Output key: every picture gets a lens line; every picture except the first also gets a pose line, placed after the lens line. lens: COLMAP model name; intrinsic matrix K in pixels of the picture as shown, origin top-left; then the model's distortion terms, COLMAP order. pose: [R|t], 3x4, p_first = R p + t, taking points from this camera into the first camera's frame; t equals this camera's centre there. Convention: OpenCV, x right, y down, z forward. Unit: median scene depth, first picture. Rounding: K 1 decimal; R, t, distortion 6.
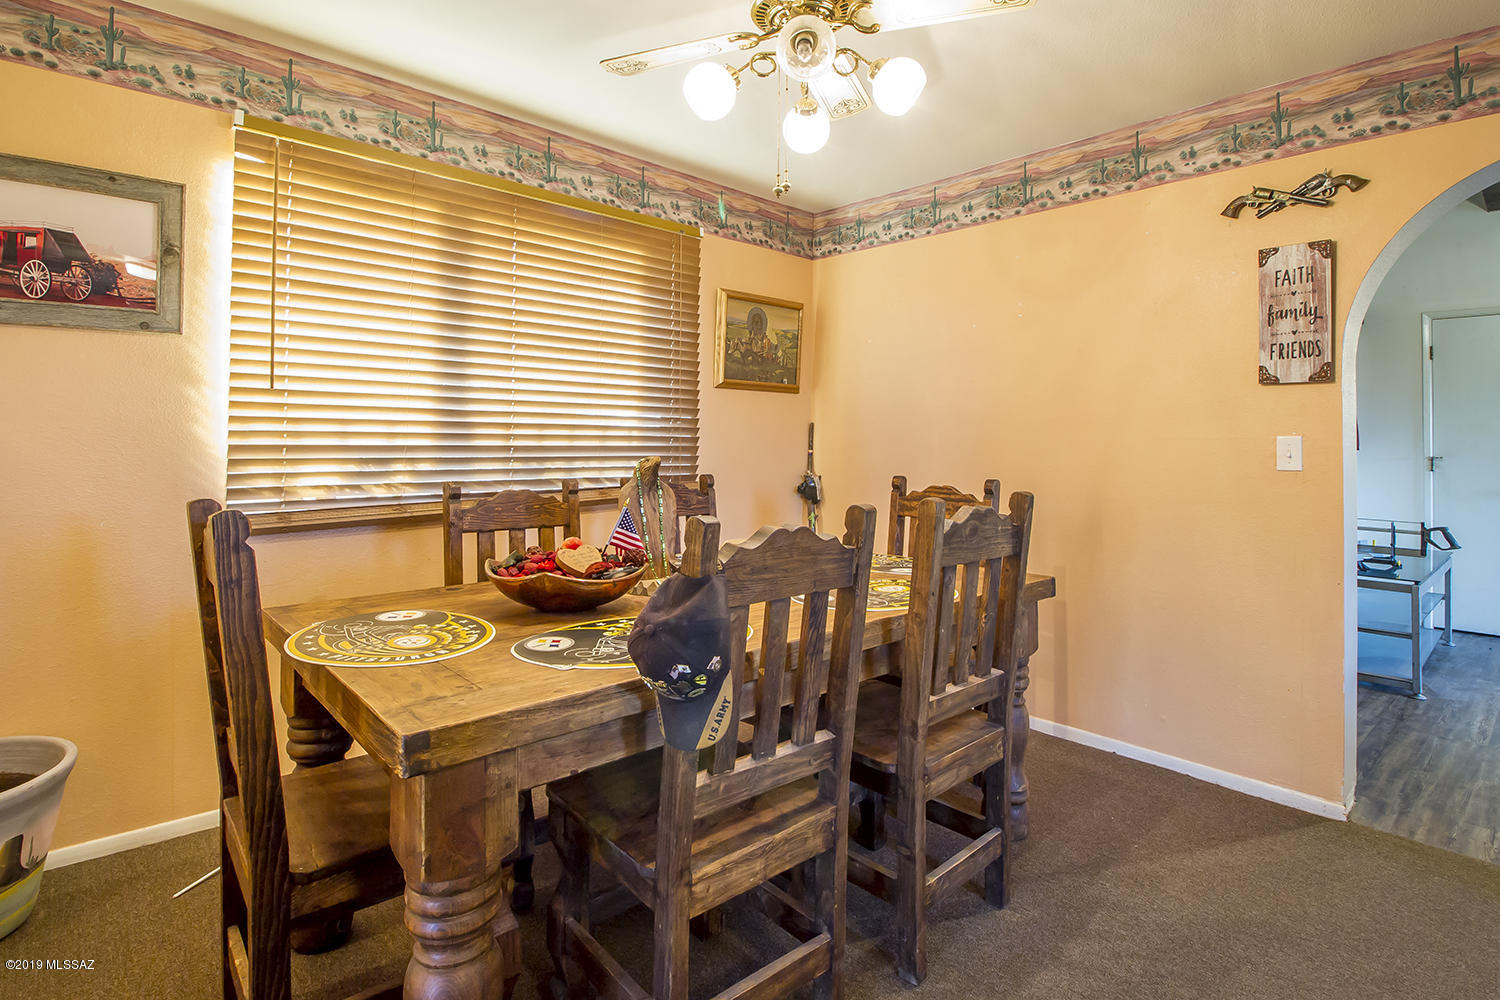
lens RADIAL K [[733.6, 0, 742.4], [0, 733.6, 442.0], [0, 0, 1]] dist [-0.004345, -0.009820]
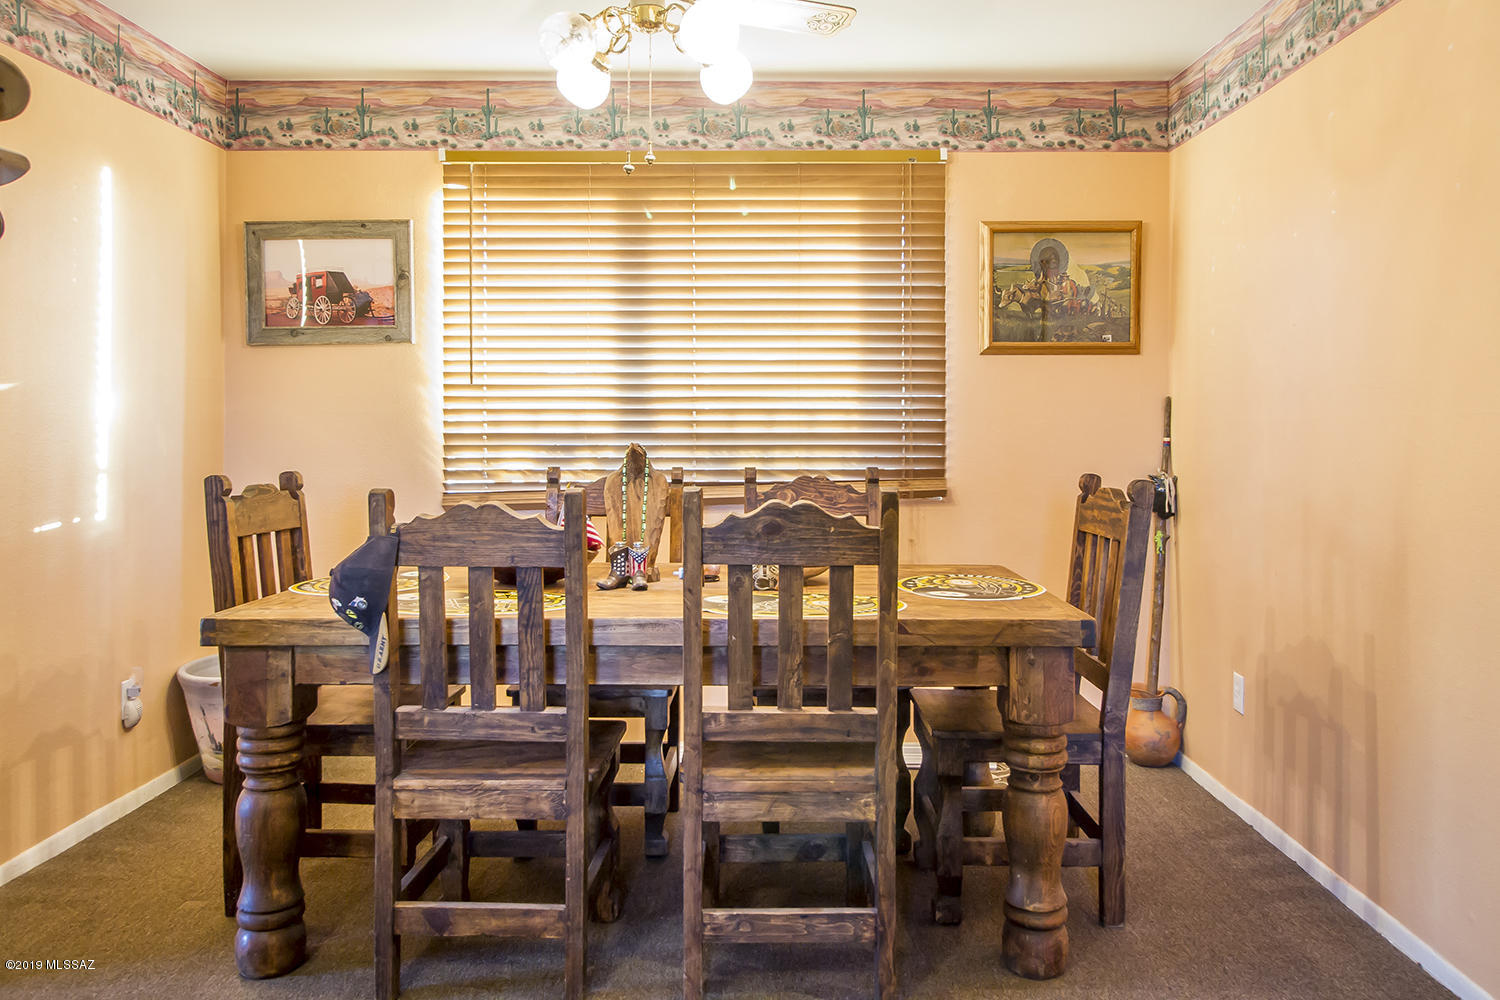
lens RADIAL K [[1090.0, 0, 766.8], [0, 1090.0, 437.0], [0, 0, 1]] dist [0.011871, -0.006551]
pose [[0.747083, -0.001576, -0.664729, 0.816572], [0.007083, 0.999959, 0.005589, 0.003941], [0.664693, -0.008884, 0.747064, 0.025973]]
